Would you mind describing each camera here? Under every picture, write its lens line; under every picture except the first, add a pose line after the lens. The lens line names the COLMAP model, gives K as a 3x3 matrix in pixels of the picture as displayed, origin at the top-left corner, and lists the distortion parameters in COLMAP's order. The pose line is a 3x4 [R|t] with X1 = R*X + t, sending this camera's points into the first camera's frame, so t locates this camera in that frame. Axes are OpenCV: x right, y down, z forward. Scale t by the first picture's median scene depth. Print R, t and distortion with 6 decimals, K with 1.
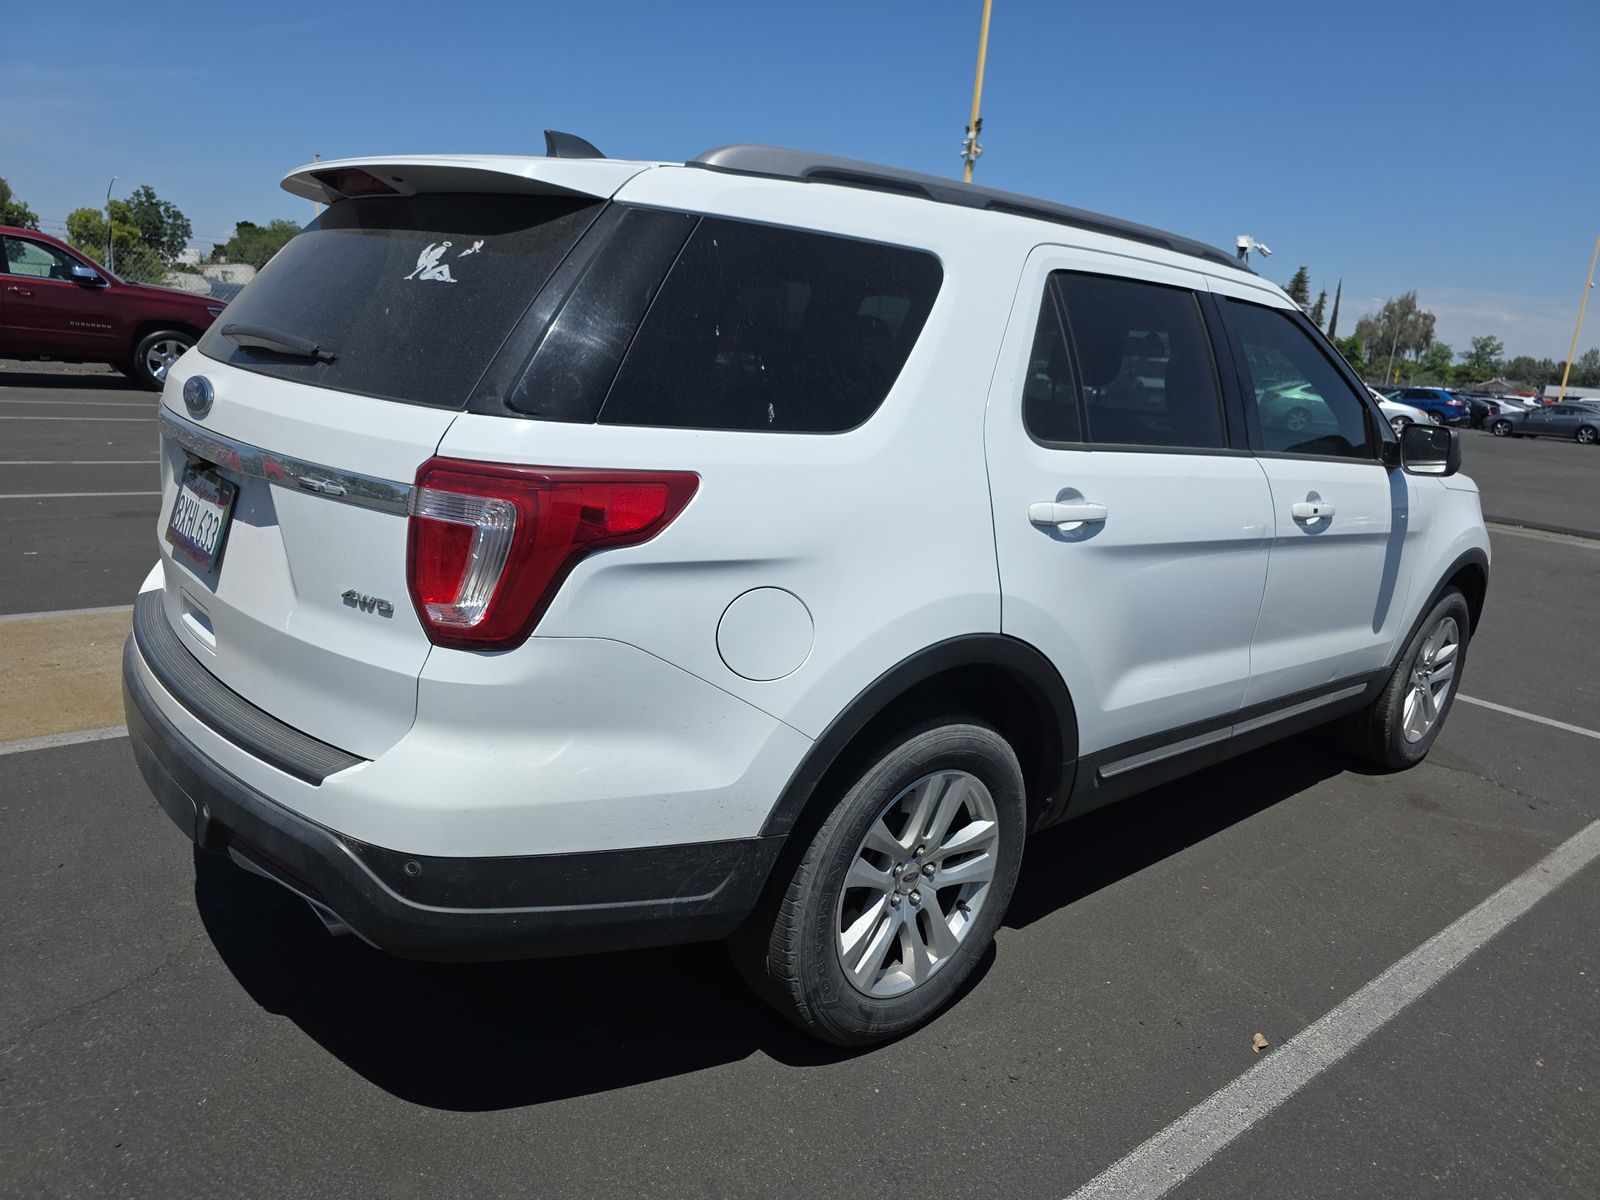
lens RADIAL K [[1083.6, 0, 797.4], [0, 1083.6, 604.7], [0, 0, 1]] dist [0.033298, -0.027608]
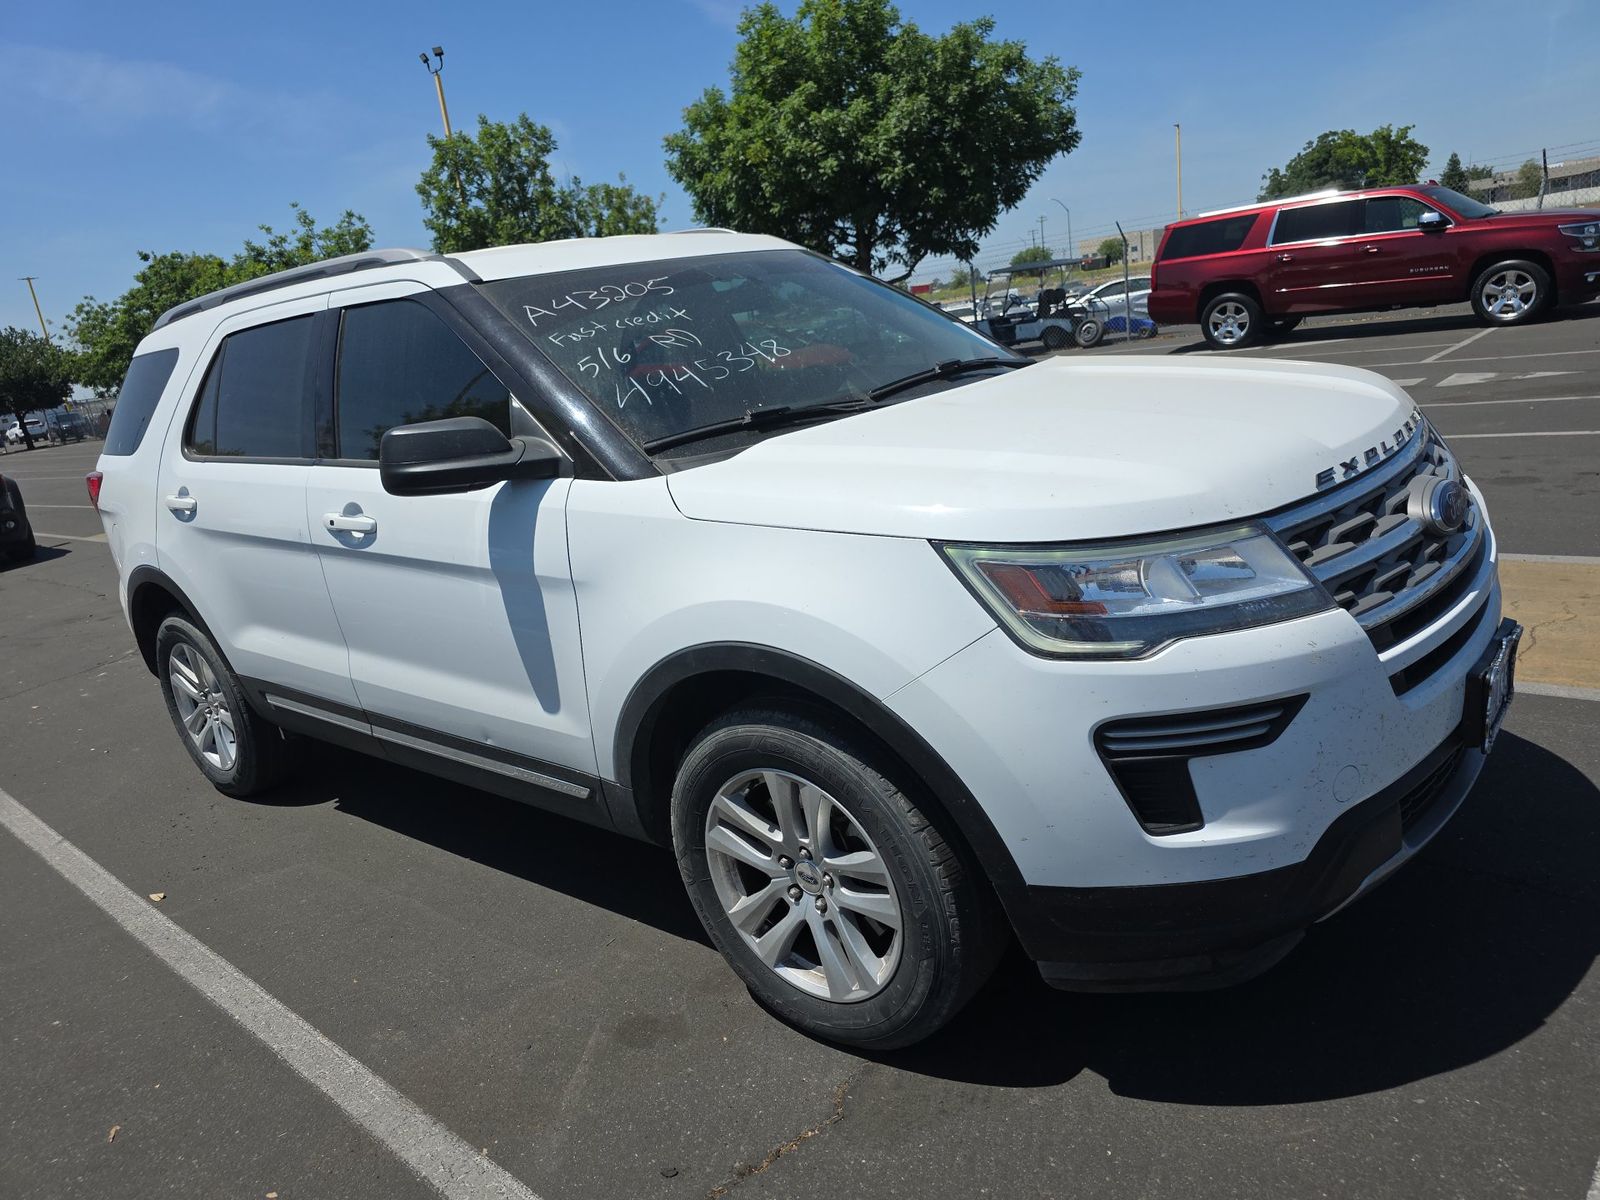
lens RADIAL K [[1083.6, 0, 791.9], [0, 1083.6, 600.9], [0, 0, 1]] dist [0.033298, -0.027608]
pose [[0.129221, 0.153700, -0.979632, 1.281629], [-0.087953, 0.985797, 0.143065, -0.165652], [0.987707, 0.067675, 0.140904, 1.104359]]
